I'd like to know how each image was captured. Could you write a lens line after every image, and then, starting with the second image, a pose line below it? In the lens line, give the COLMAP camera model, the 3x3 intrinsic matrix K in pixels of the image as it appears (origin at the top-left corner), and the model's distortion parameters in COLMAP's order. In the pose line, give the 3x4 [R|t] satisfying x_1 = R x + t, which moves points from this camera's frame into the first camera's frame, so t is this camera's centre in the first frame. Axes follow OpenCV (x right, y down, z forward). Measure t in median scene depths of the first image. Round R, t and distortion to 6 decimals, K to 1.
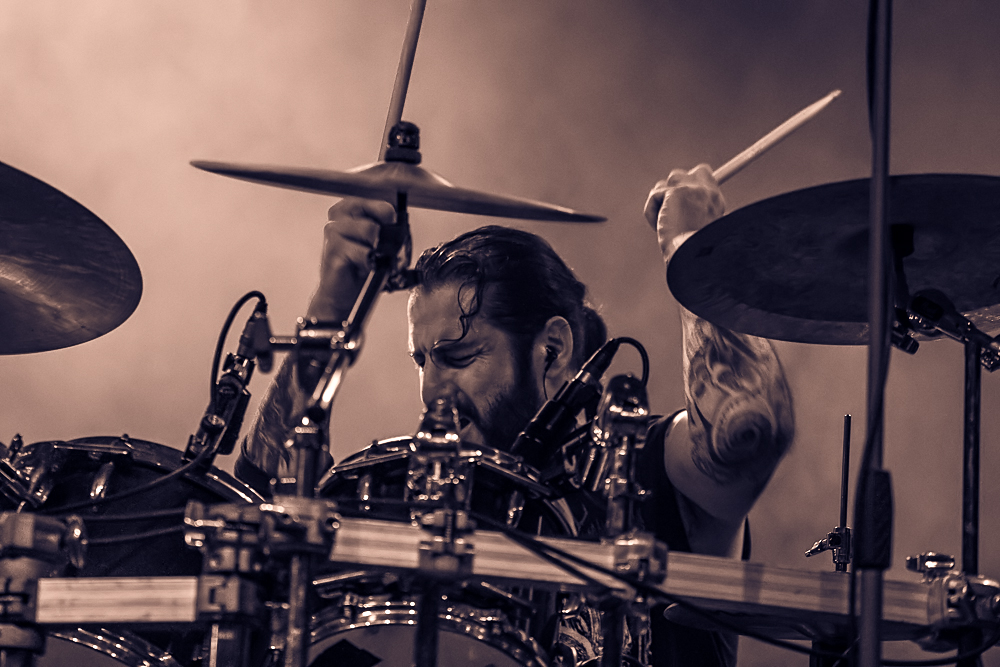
lens RADIAL K [[4743.7, 0, 494.4], [0, 4743.7, 333.6], [0, 0, 1]] dist [0.013979, 0.000000]
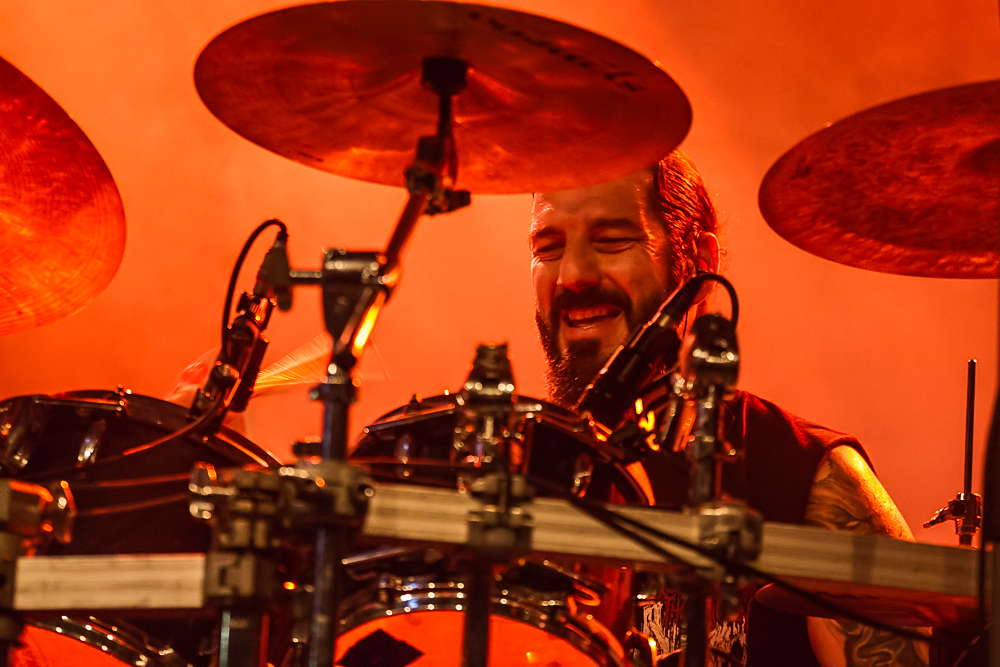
lens RADIAL K [[4743.7, 0, 508.9], [0, 4743.7, 325.6], [0, 0, 1]] dist [0.013979, 0.000000]
pose [[0.999954, -0.004632, -0.008433, -0.001333], [0.004630, 0.999989, -0.000345, 0.011043], [0.008434, 0.000305, 0.999964, 0.156795]]
